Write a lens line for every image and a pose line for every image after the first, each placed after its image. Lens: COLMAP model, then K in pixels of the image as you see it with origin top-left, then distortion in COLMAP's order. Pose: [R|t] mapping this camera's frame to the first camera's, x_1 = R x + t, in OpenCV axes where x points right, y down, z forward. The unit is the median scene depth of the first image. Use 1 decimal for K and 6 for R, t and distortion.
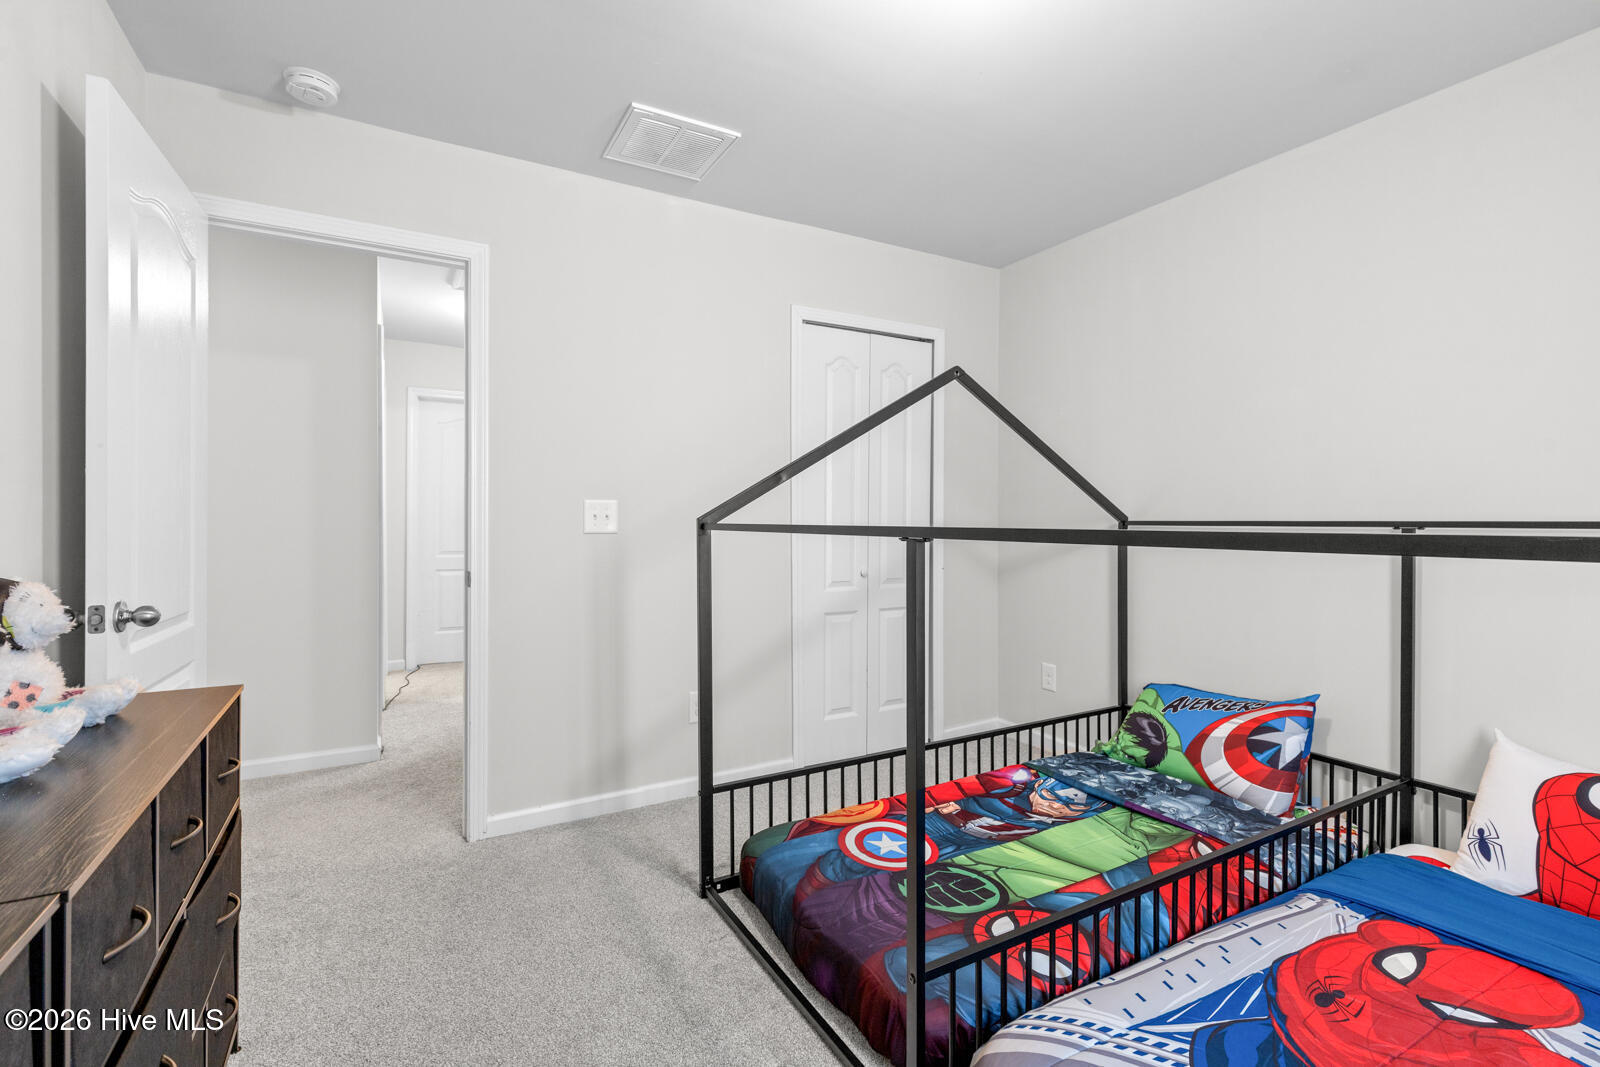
lens RADIAL K [[730.3, 0, 802.1], [0, 730.3, 519.2], [0, 0, 1]] dist [0.004386, -0.000067]
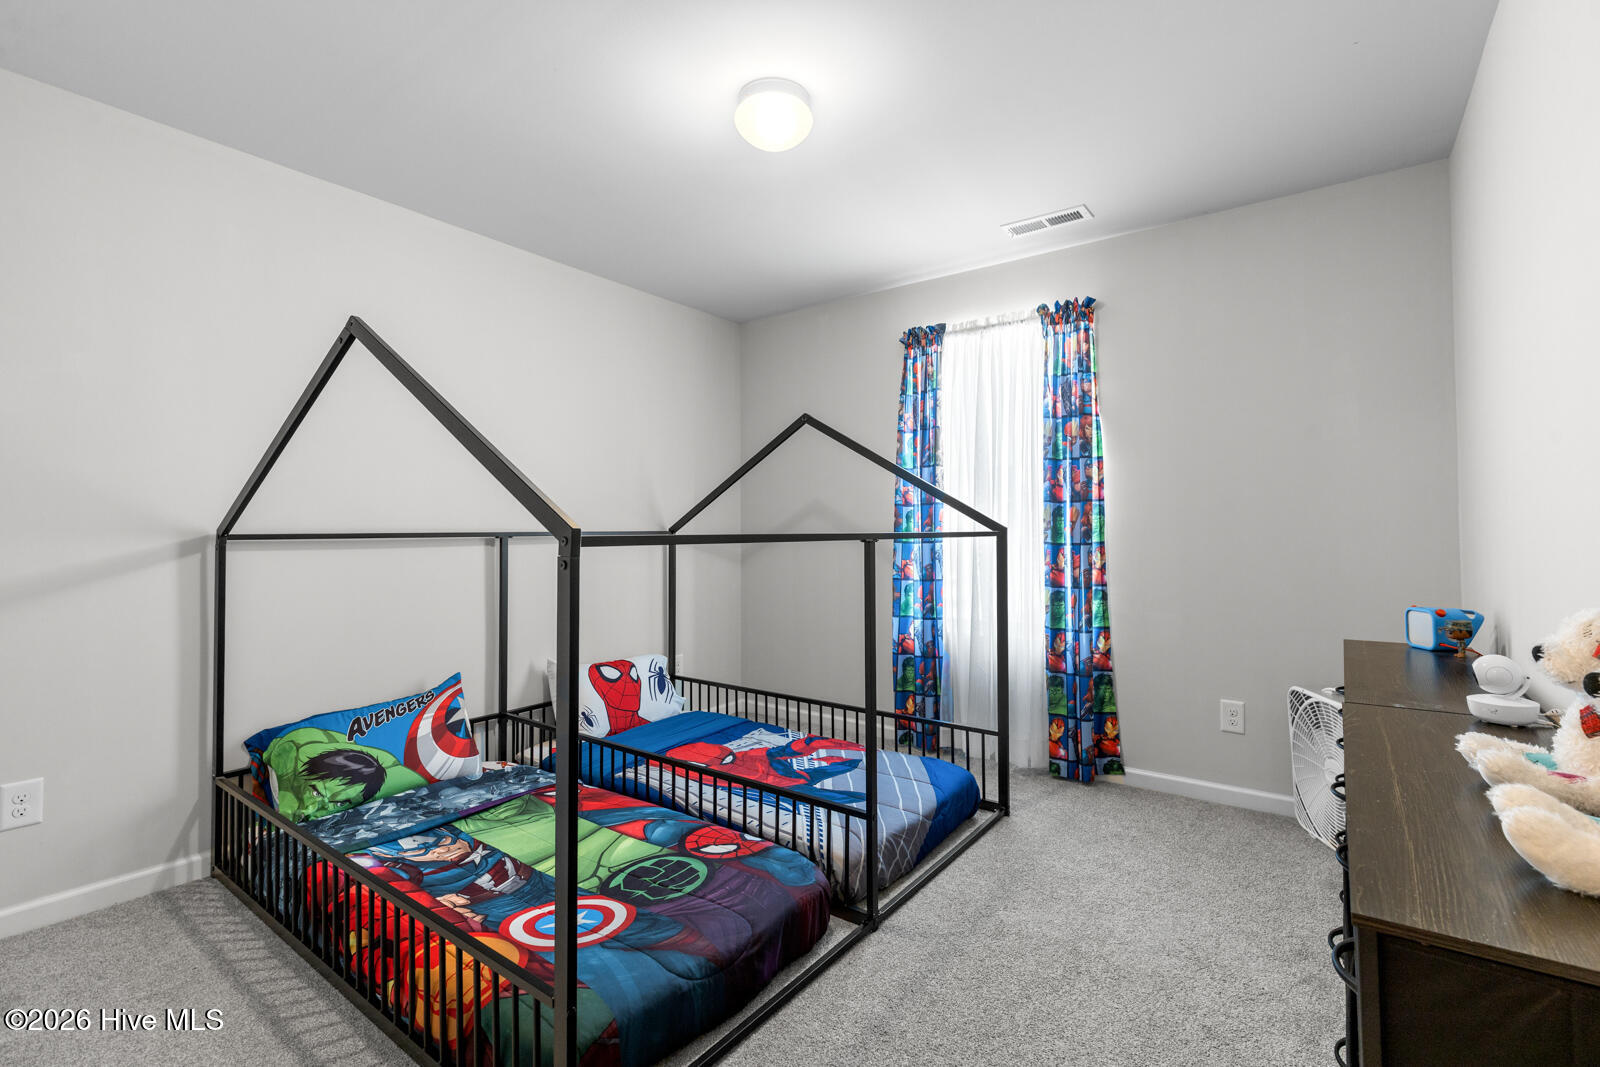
lens RADIAL K [[730.3, 0, 836.2], [0, 730.3, 524.1], [0, 0, 1]] dist [0.004386, -0.000067]
pose [[-0.405098, -0.001299, 0.914272, -0.674598], [0.015317, 0.999849, 0.008207, -0.006674], [-0.914145, 0.017329, -0.405017, 0.926725]]
